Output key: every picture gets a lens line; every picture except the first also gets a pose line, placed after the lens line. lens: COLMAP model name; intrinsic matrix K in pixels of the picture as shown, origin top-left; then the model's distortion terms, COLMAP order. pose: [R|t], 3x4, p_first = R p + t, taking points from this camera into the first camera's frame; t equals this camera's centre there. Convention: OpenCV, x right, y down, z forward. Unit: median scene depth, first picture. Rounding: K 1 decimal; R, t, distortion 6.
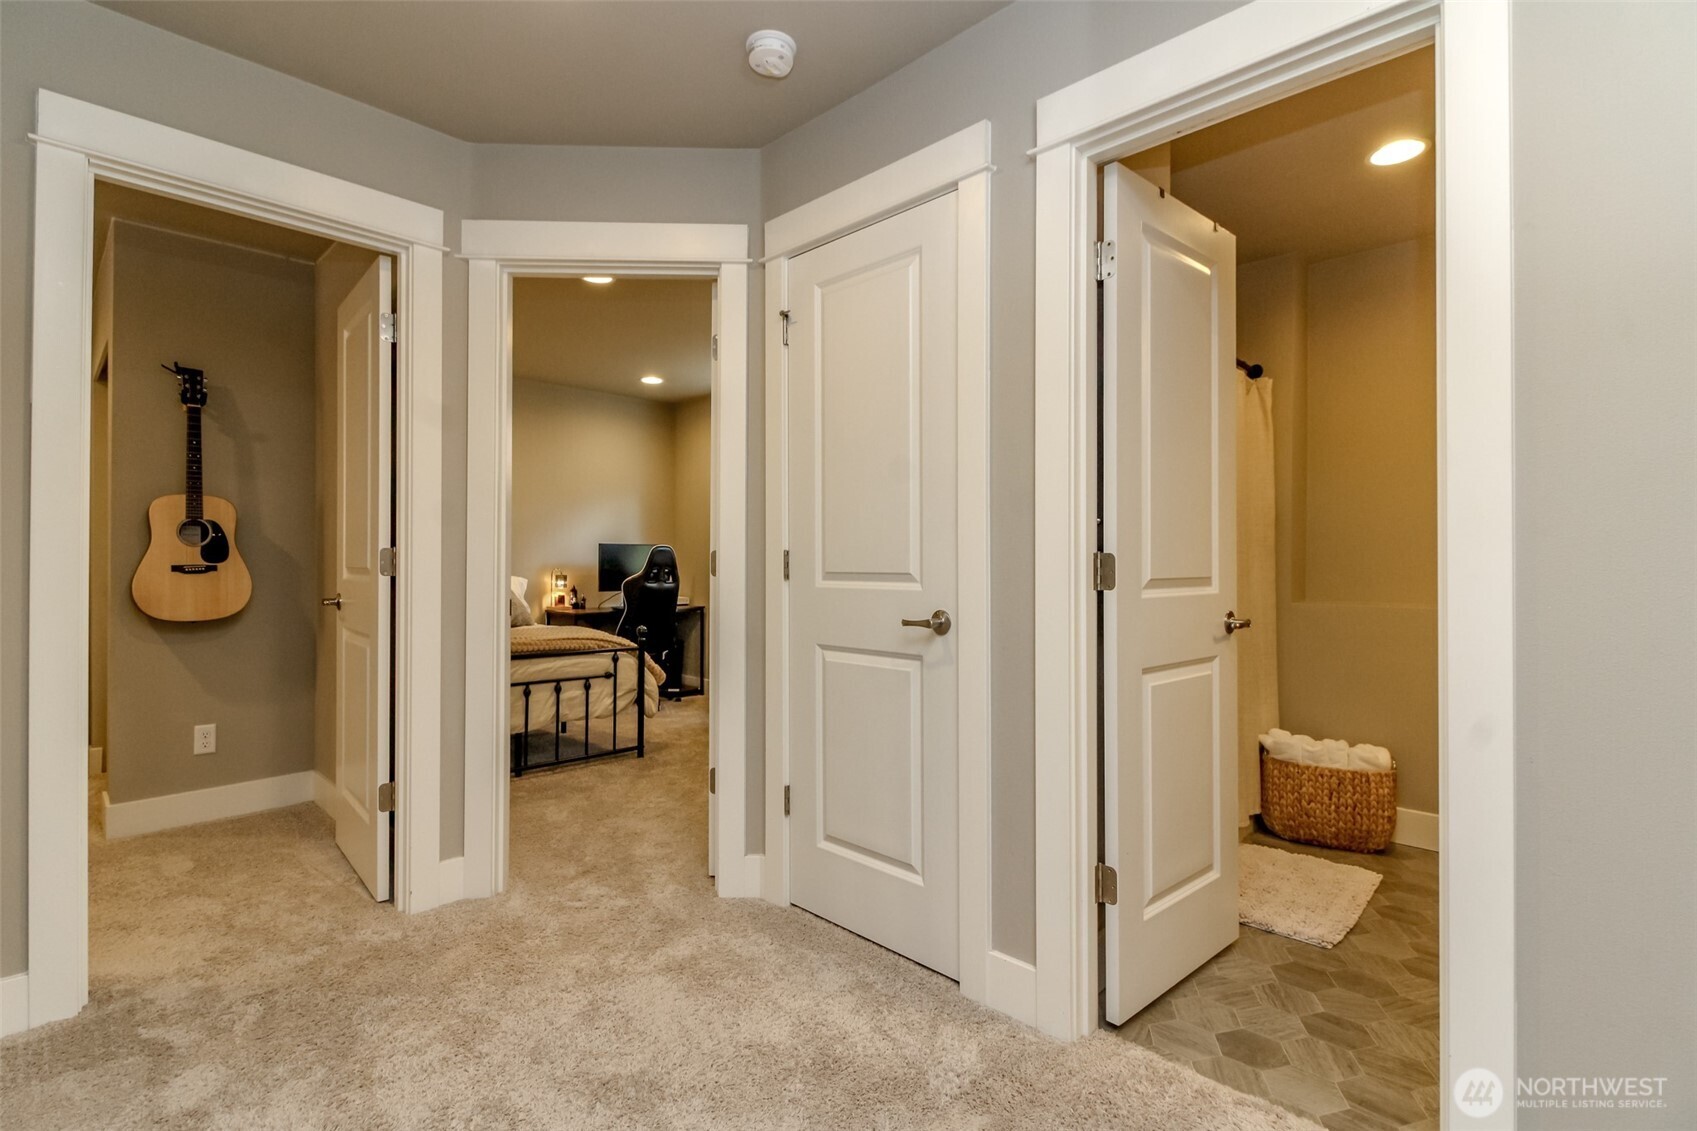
lens RADIAL K [[787.5, 0, 848.0], [0, 787.5, 551.5], [0, 0, 1]] dist [-0.001811, -0.000691]
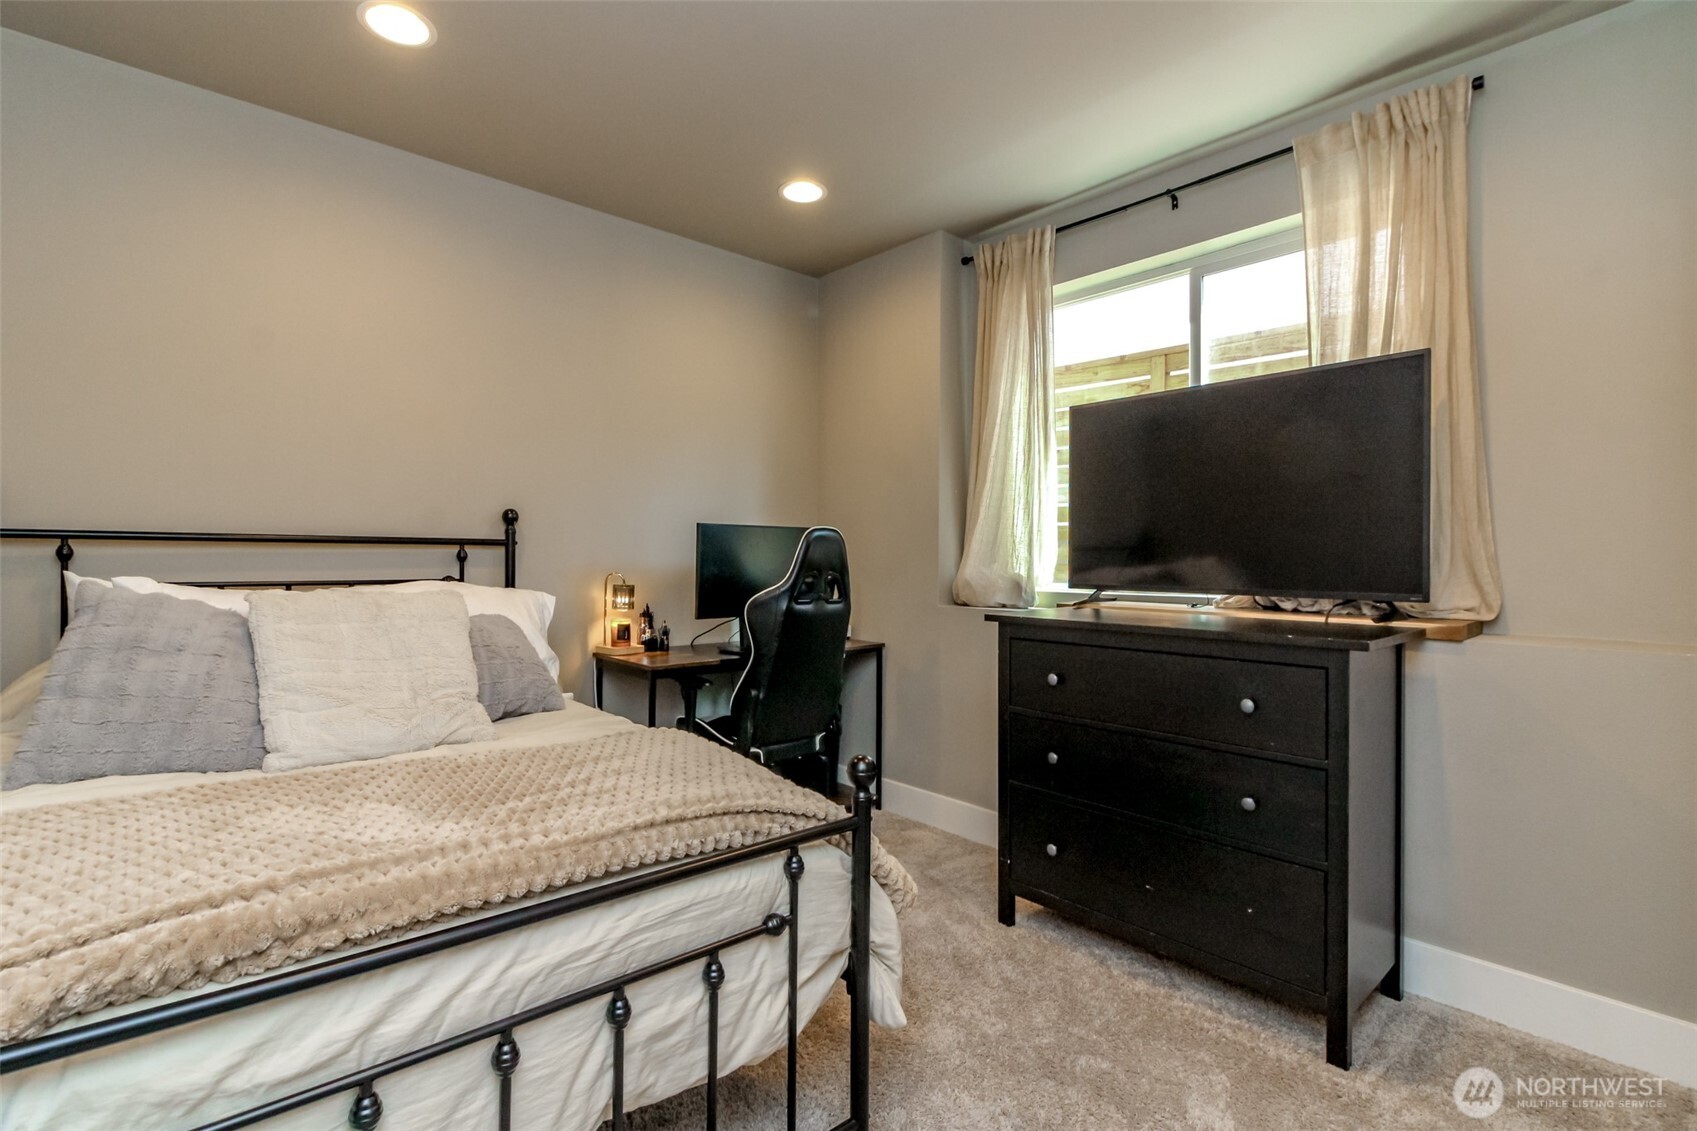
lens RADIAL K [[787.5, 0, 838.4], [0, 787.5, 558.9], [0, 0, 1]] dist [-0.001811, -0.000691]
pose [[0.996852, 0.000208, -0.079283, -0.188137], [0.001135, 0.999857, 0.016888, 0.003976], [0.079275, -0.016925, 0.996709, 0.511507]]
